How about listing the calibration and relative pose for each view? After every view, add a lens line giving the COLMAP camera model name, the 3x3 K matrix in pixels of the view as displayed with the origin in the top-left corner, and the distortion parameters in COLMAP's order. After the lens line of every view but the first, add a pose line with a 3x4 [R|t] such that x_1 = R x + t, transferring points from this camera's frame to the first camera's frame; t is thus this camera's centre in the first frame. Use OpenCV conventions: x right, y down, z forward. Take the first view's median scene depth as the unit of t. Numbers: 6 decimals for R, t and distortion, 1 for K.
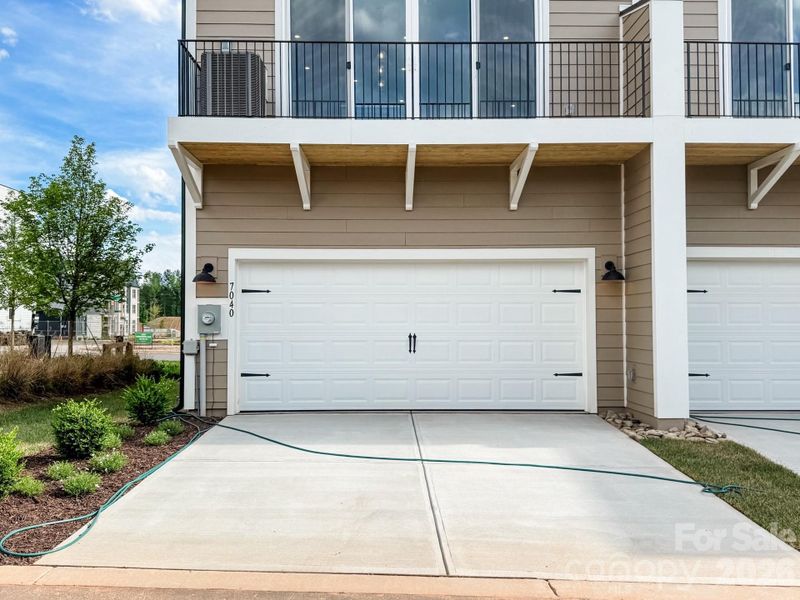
lens RADIAL K [[733.4, 0, 406.3], [0, 733.4, 300.6], [0, 0, 1]] dist [0.082168, -0.129200]
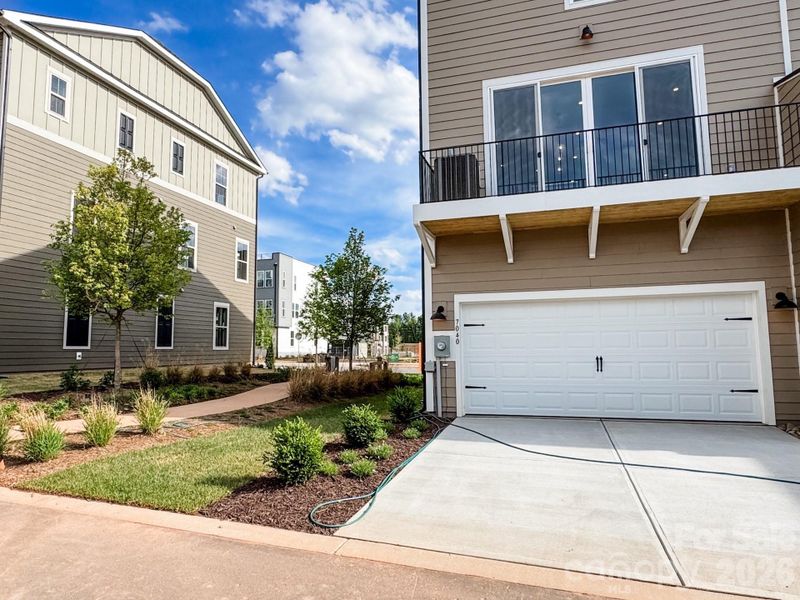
lens RADIAL K [[497.1, 0, 400.9], [0, 497.1, 297.7], [0, 0, 1]] dist [-0.005194, -0.004779]
pose [[0.949618, -0.039296, -0.310937, -0.048732], [0.017989, 0.997307, -0.071100, -0.000605], [0.312894, 0.061924, 0.947767, 0.087626]]
